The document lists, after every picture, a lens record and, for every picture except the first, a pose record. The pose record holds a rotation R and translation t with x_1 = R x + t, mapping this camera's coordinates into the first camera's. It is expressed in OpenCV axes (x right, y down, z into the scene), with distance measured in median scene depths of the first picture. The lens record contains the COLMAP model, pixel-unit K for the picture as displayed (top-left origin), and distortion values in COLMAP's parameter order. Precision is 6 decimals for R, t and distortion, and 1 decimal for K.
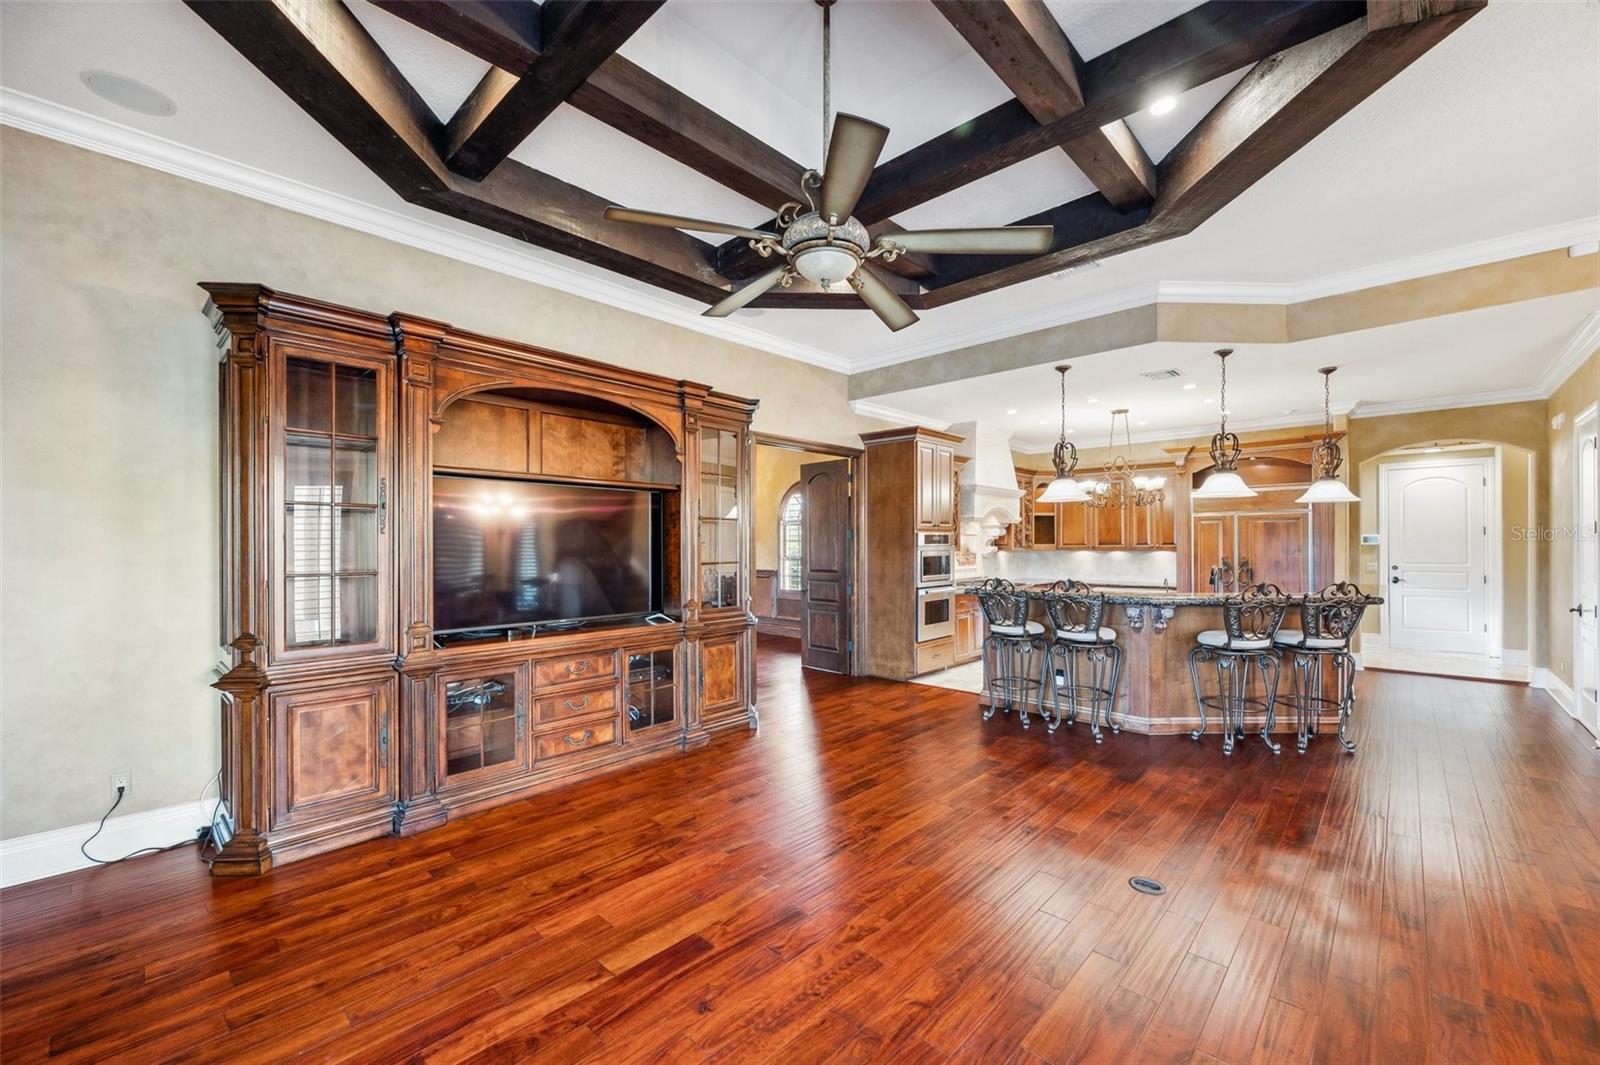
lens RADIAL K [[636.1, 0, 799.3], [0, 636.1, 546.8], [0, 0, 1]] dist [-0.001486, -0.000136]
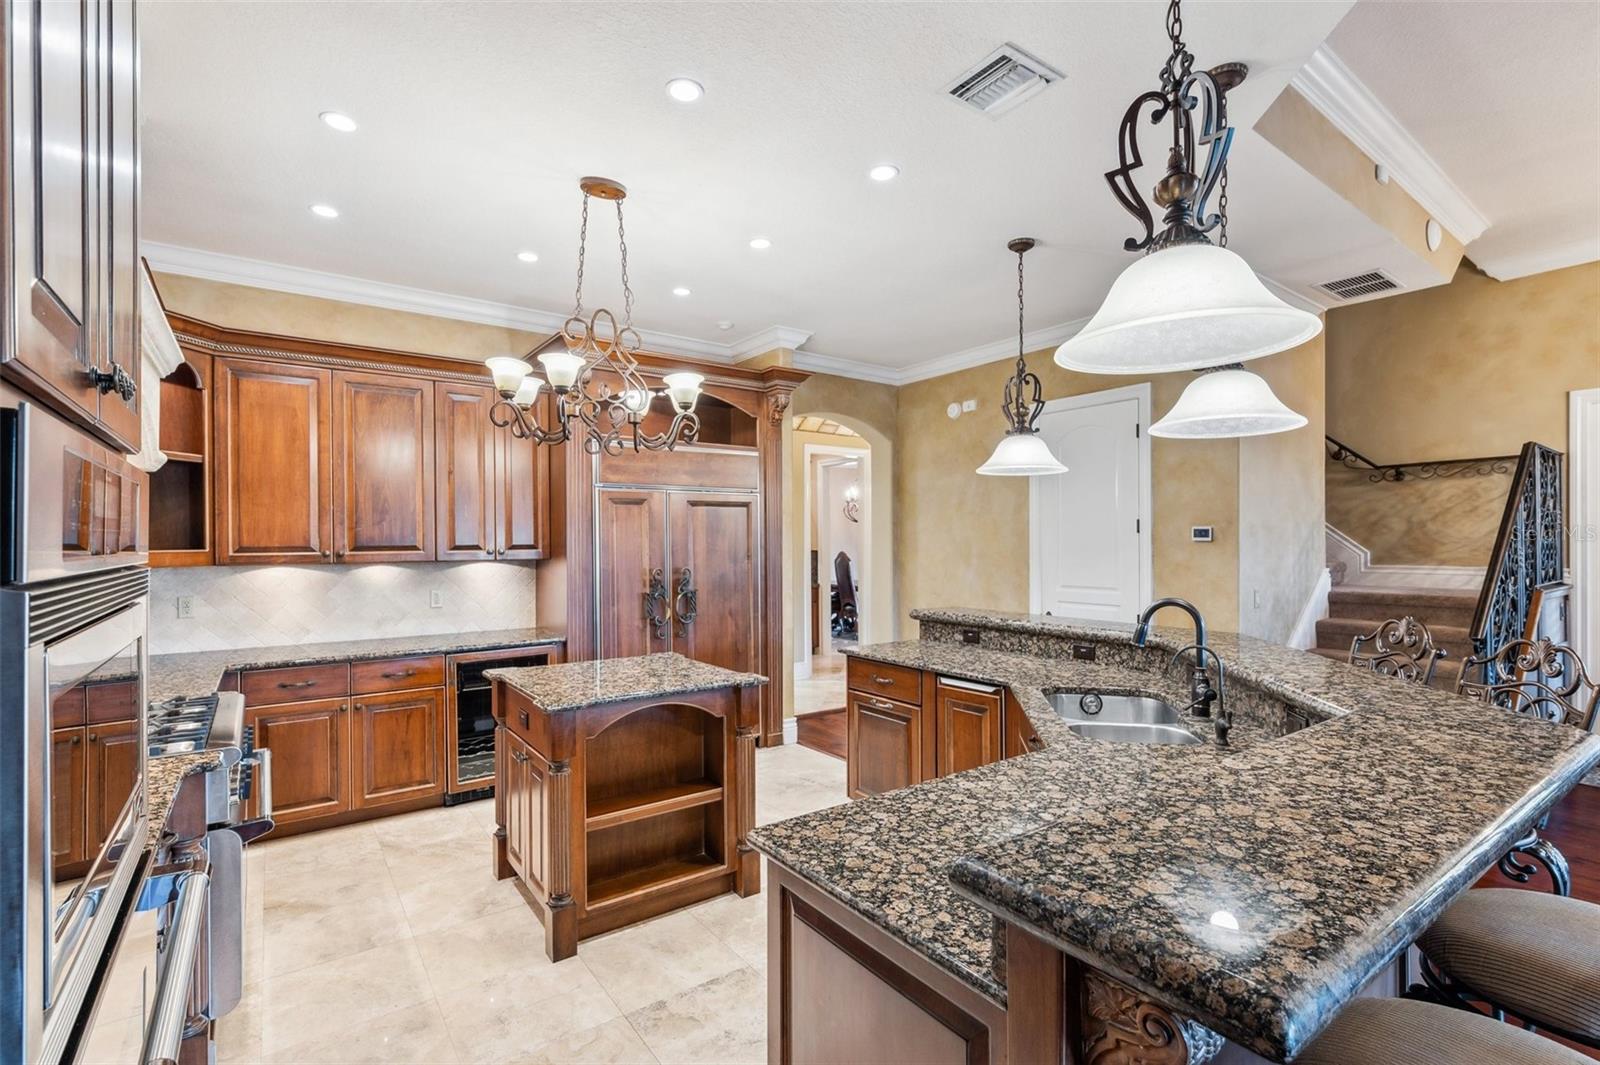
lens RADIAL K [[723.6, 0, 794.2], [0, 723.6, 548.0], [0, 0, 1]] dist [-0.000736, -0.000050]
pose [[0.179225, -0.005708, 0.983792, 0.112110], [0.009275, 0.999949, 0.004112, -0.005026], [-0.983764, 0.008387, 0.179269, 0.839835]]
